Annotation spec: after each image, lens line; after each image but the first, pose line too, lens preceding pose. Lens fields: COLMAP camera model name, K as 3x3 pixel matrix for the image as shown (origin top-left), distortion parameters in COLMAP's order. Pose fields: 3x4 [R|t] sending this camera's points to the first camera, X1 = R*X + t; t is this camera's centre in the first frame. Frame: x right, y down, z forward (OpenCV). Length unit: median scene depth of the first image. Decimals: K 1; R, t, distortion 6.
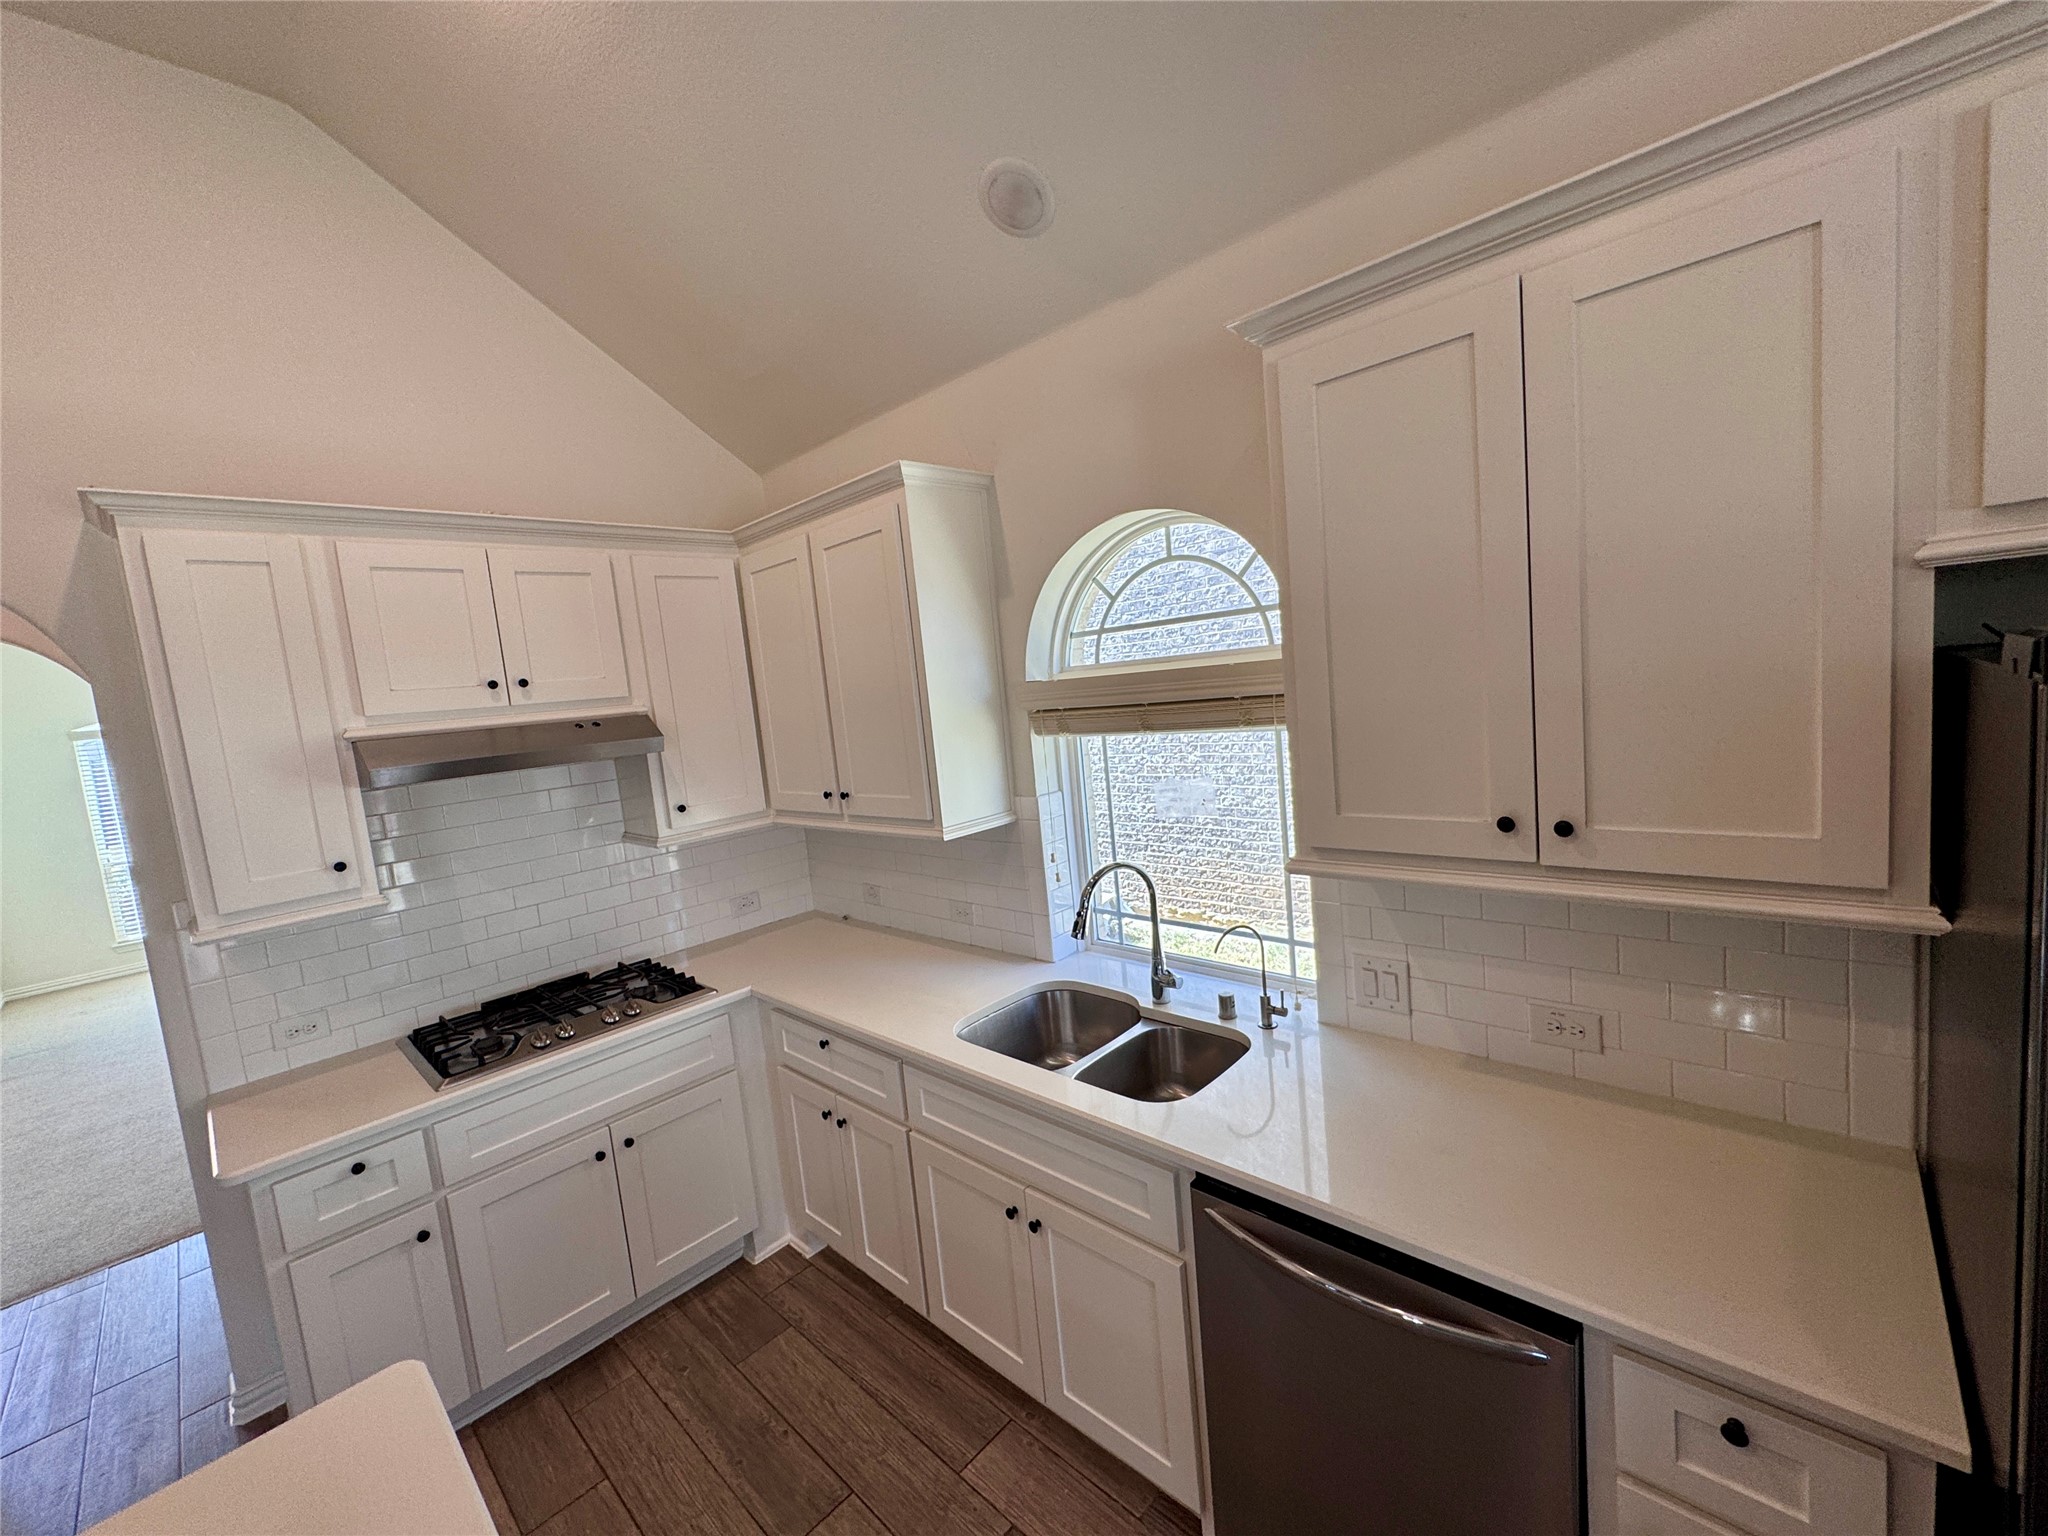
lens RADIAL K [[815.0, 0, 1020.3], [0, 815.0, 765.6], [0, 0, 1]] dist [-0.005698, 0.000379]
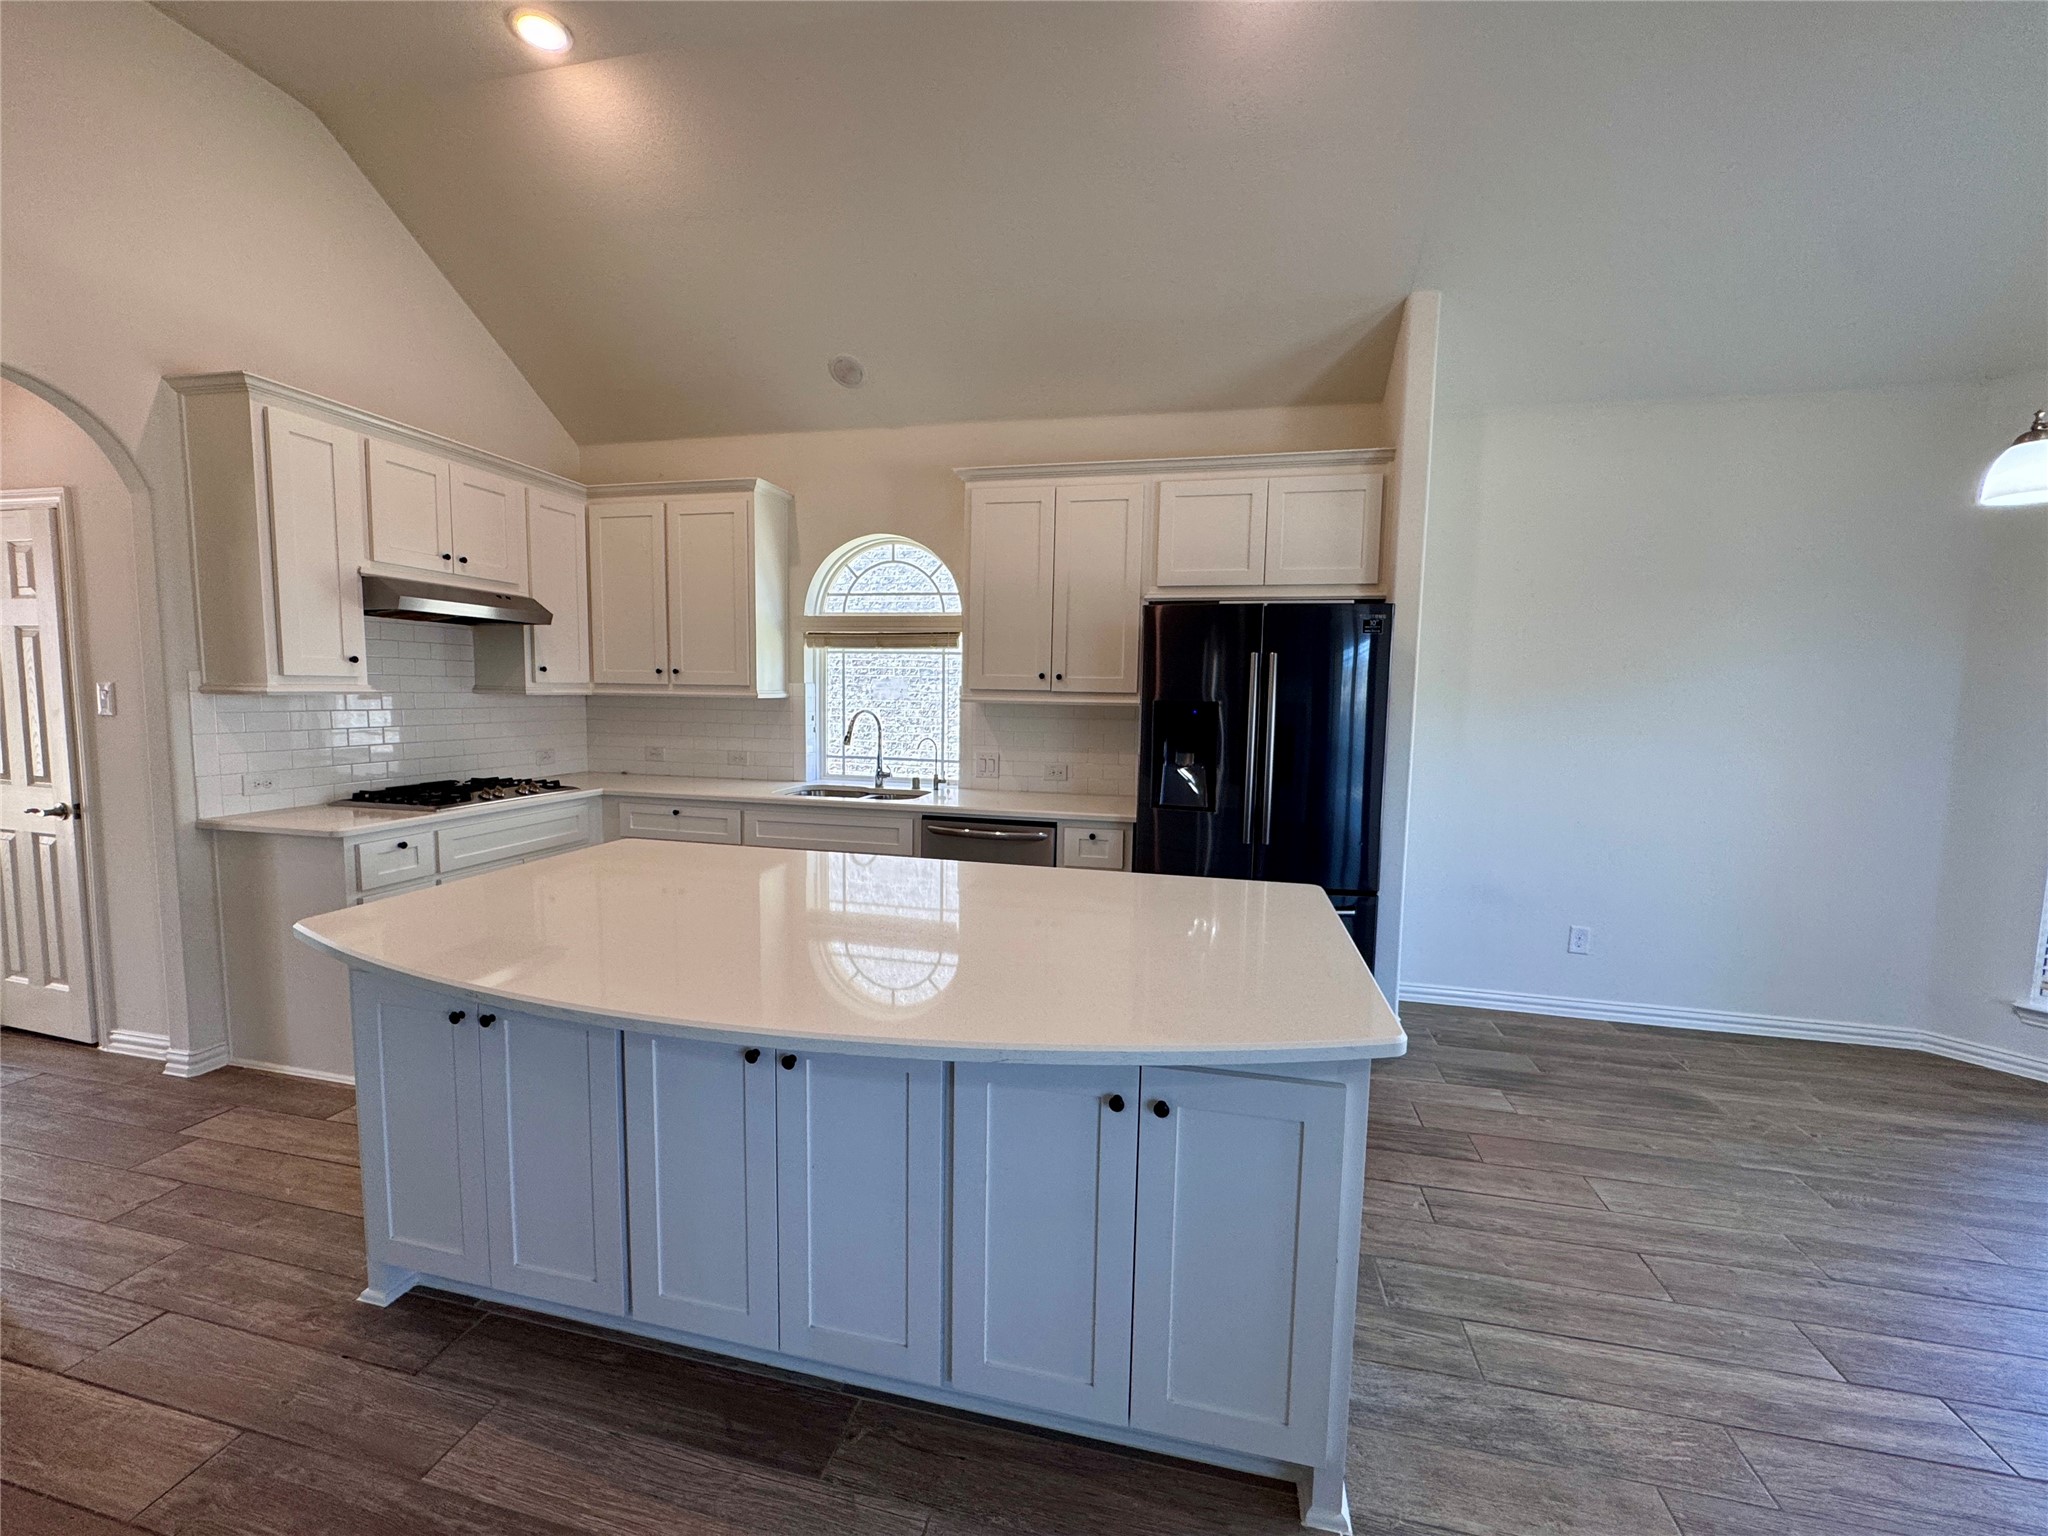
lens RADIAL K [[815.0, 0, 1020.3], [0, 815.0, 765.6], [0, 0, 1]] dist [-0.005698, 0.000379]
pose [[0.855983, 0.065972, 0.512777, -0.481924], [-0.048658, 0.997703, -0.047135, 0.283590], [-0.514708, 0.015396, 0.857227, -0.742392]]
